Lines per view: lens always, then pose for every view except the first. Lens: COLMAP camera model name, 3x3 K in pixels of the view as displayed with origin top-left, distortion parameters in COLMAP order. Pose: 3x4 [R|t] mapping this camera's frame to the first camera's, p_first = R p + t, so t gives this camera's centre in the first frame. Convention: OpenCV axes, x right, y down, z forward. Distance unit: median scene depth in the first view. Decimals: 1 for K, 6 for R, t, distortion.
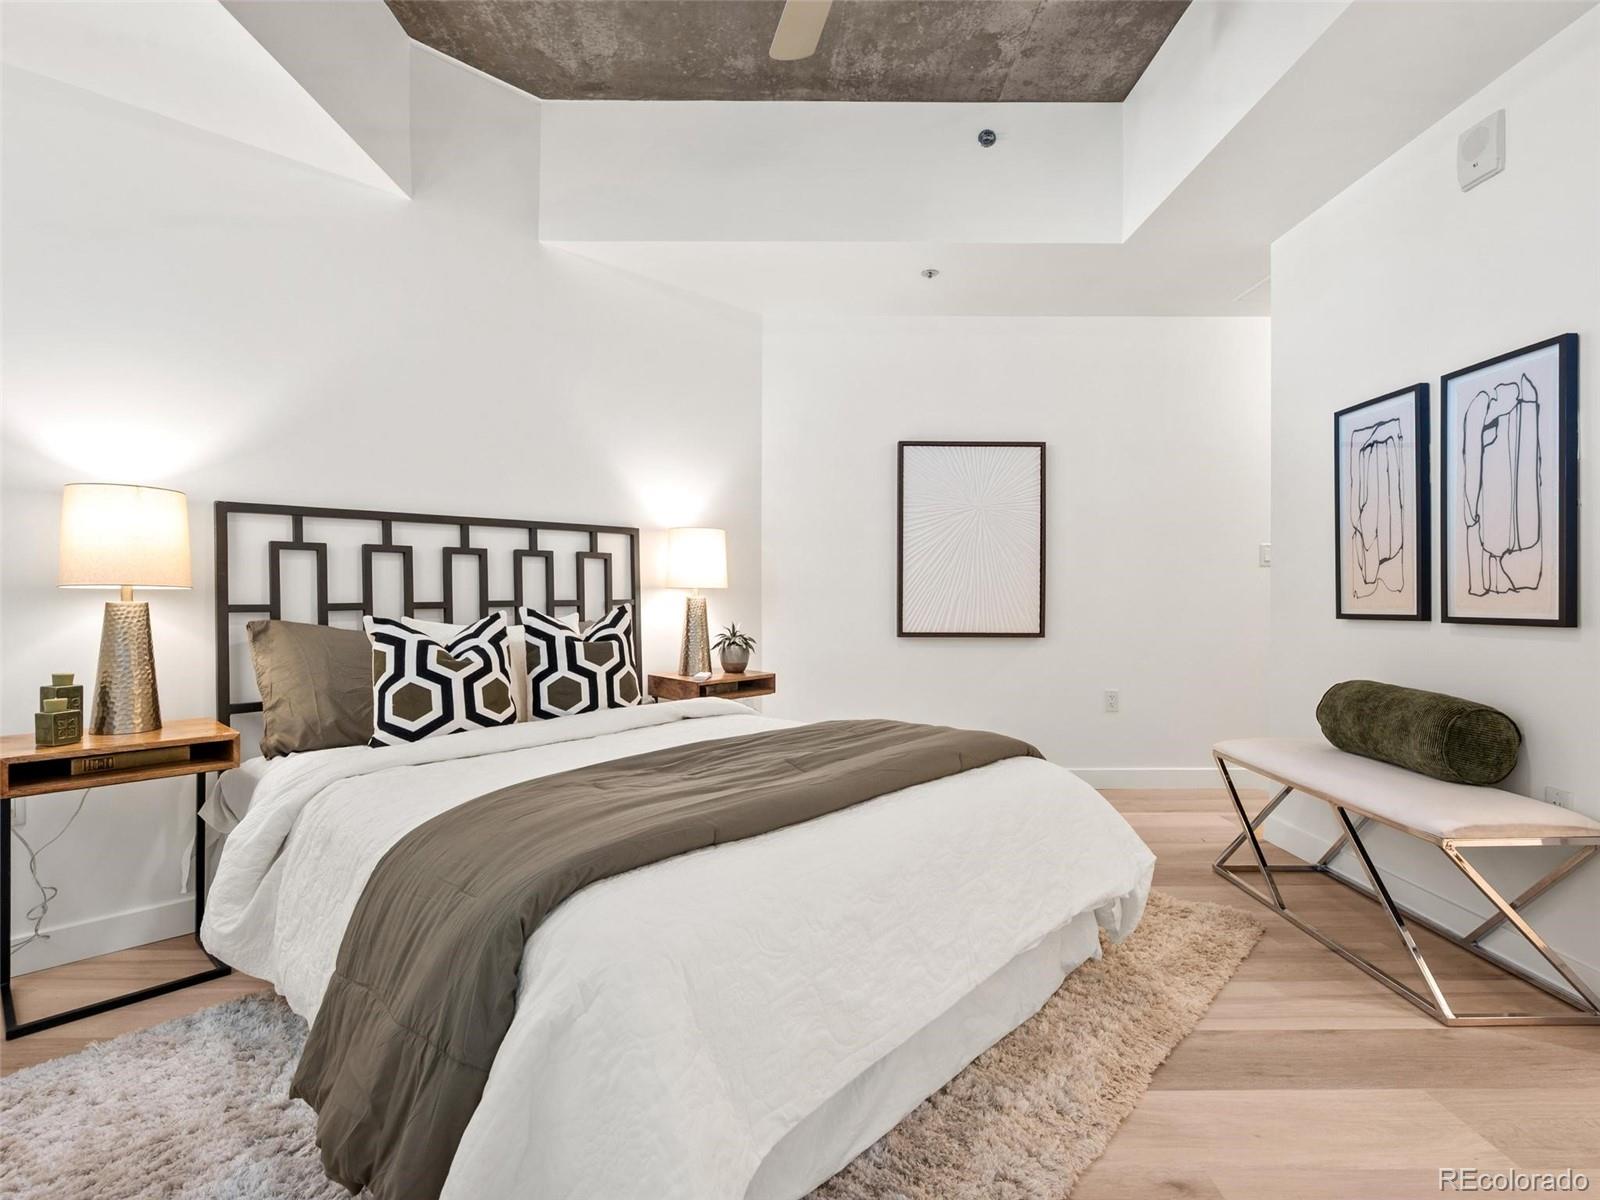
lens RADIAL K [[787.7, 0, 800.0], [0, 787.7, 600.0], [0, 0, 1]] dist [0.002937, 0.000169]
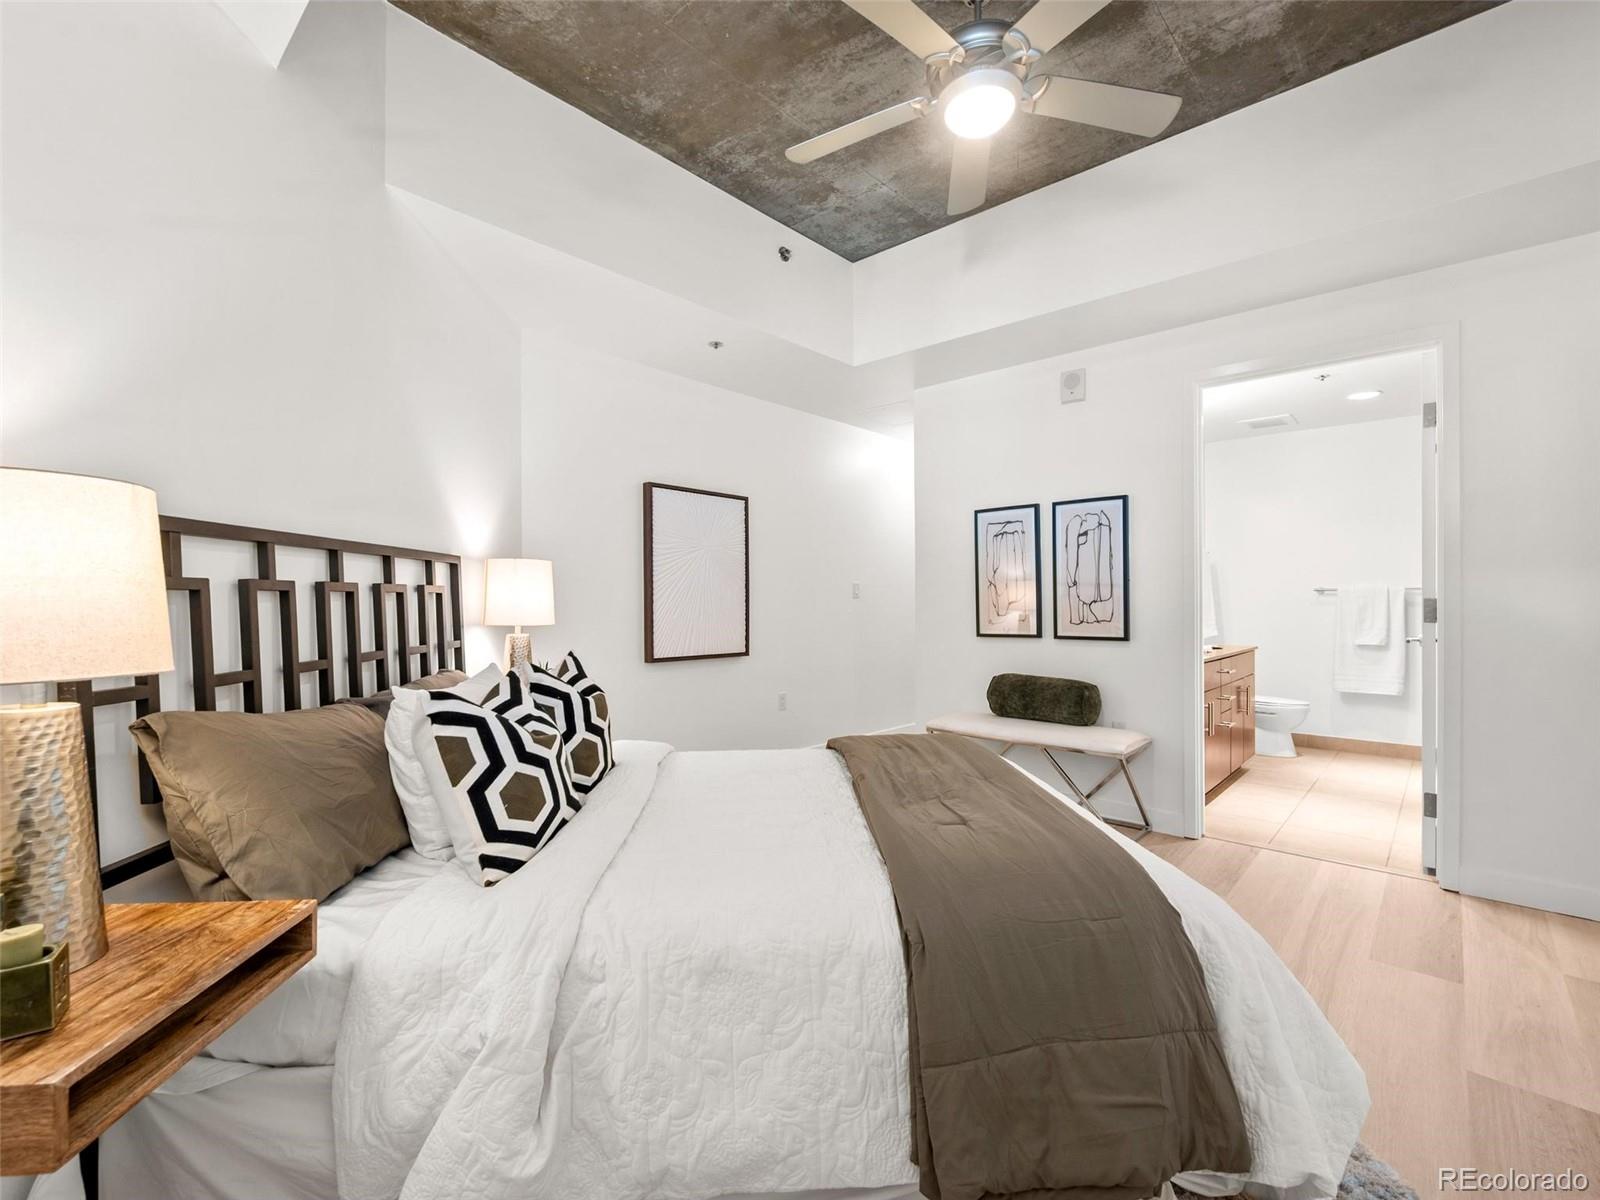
lens RADIAL K [[713.7, 0, 800.0], [0, 713.7, 608.8], [0, 0, 1]] dist [-0.000433, -0.000181]
pose [[0.681516, -0.008821, 0.731750, -0.689122], [0.007665, 0.999959, 0.004915, -0.046822], [-0.731763, 0.002259, 0.681556, 0.275097]]
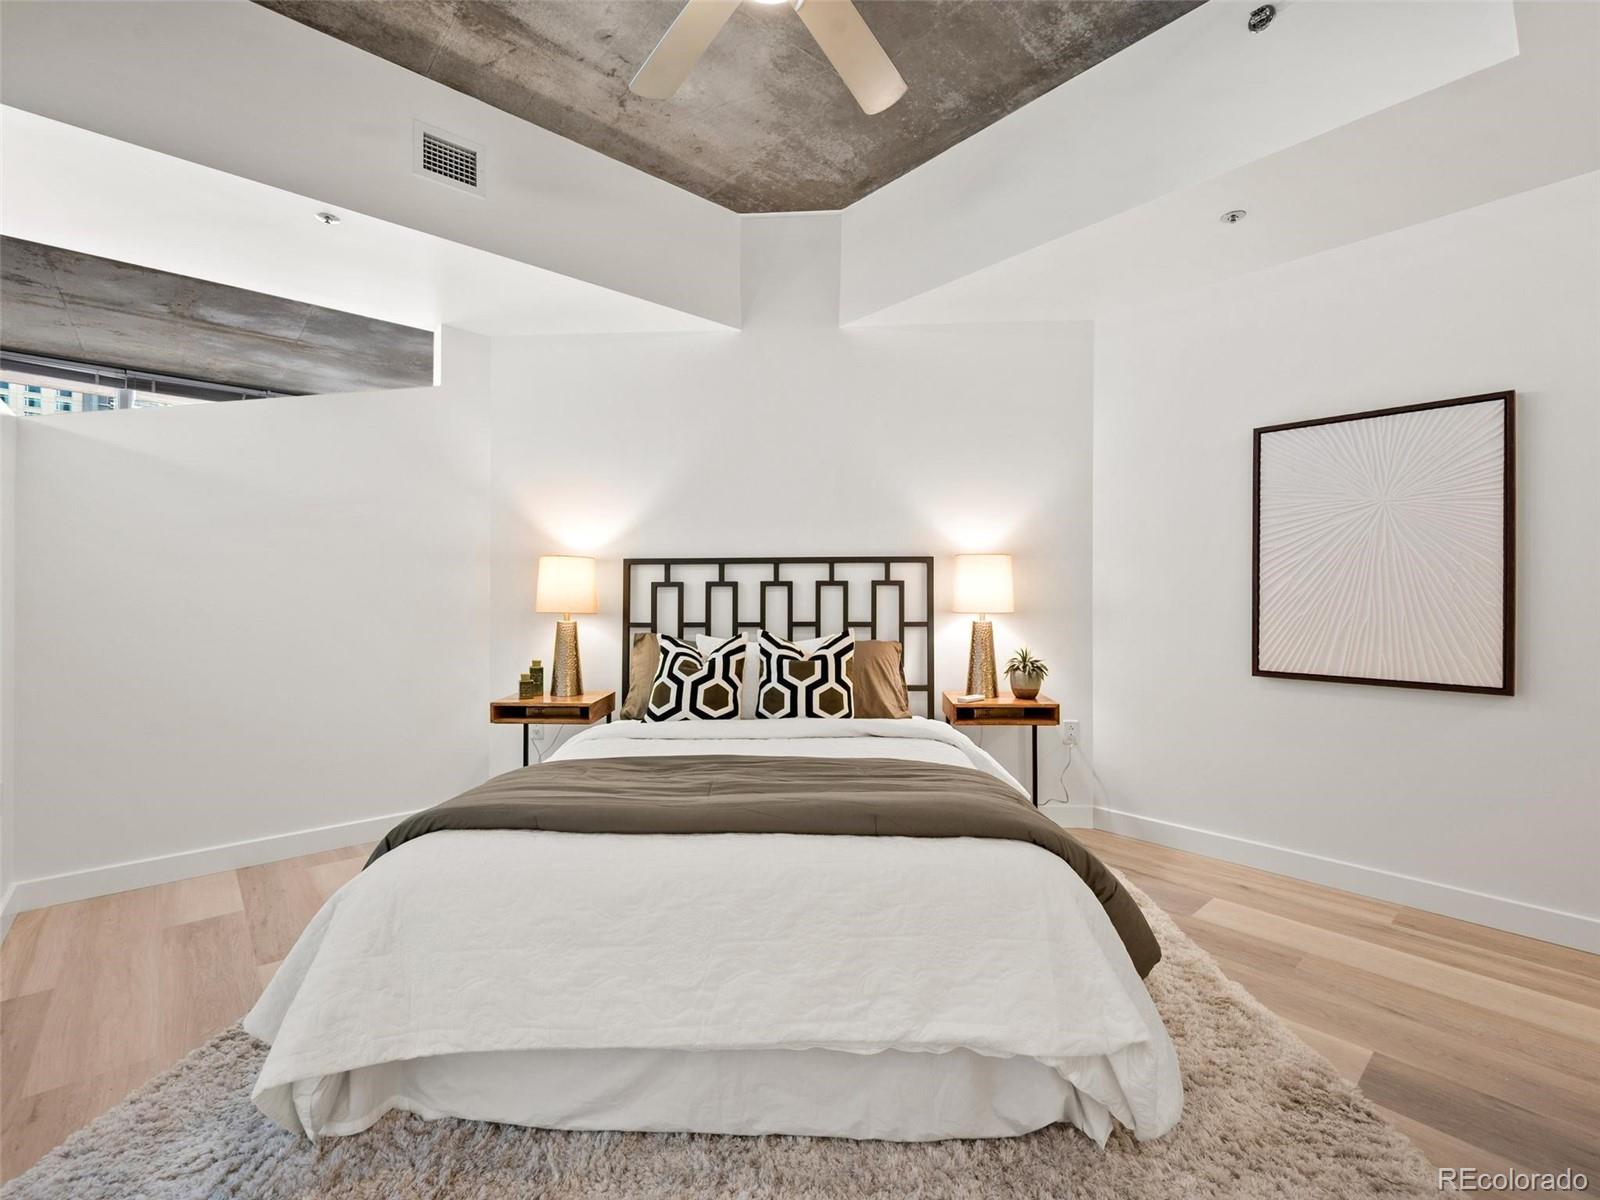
lens RADIAL K [[715.4, 0, 806.6], [0, 715.4, 595.9], [0, 0, 1]] dist [-0.000136, -0.000319]
pose [[0.659014, -0.001290, -0.752130, 0.564081], [-0.007371, 0.999939, -0.008173, -0.036333], [0.752095, 0.010930, 0.658964, 0.288311]]
